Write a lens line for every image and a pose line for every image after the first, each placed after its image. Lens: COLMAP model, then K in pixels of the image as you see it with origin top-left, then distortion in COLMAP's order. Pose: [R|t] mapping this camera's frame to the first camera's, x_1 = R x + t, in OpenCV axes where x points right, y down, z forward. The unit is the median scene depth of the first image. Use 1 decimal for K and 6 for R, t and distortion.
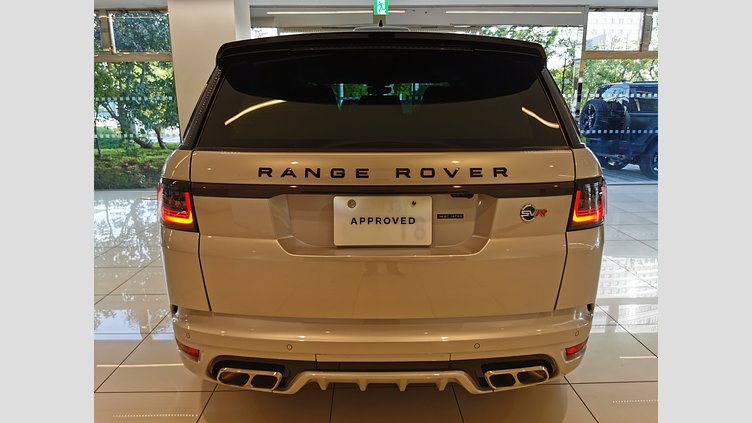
lens RADIAL K [[466.1, 0, 380.3], [0, 466.1, 210.5], [0, 0, 1]] dist [0.011739, -0.012101]
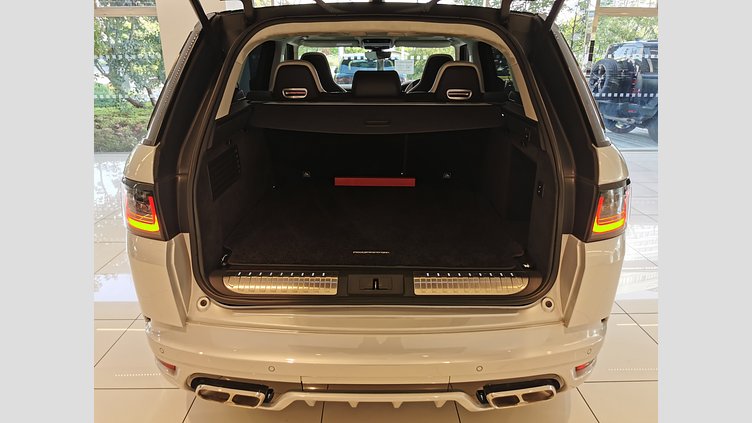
lens RADIAL K [[466.1, 0, 377.4], [0, 466.1, 210.9], [0, 0, 1]] dist [0.011739, -0.012101]
pose [[0.999926, 0.010392, -0.006313, 0.011367], [-0.009759, 0.995600, 0.093193, -0.093082], [0.007253, -0.093124, 0.995628, 0.121167]]
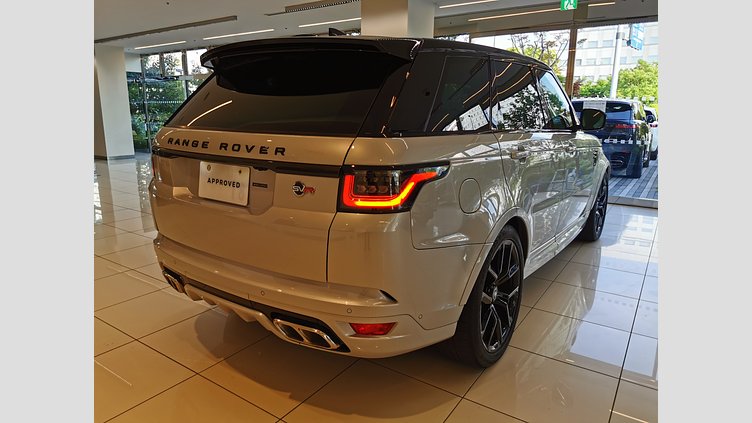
lens RADIAL K [[466.1, 0, 378.1], [0, 466.1, 212.1], [0, 0, 1]] dist [0.011739, -0.012101]
pose [[0.802253, 0.140616, -0.580187, 1.090381], [-0.145316, 0.988629, 0.038671, -0.009966], [0.579027, 0.053287, 0.813565, 0.167263]]
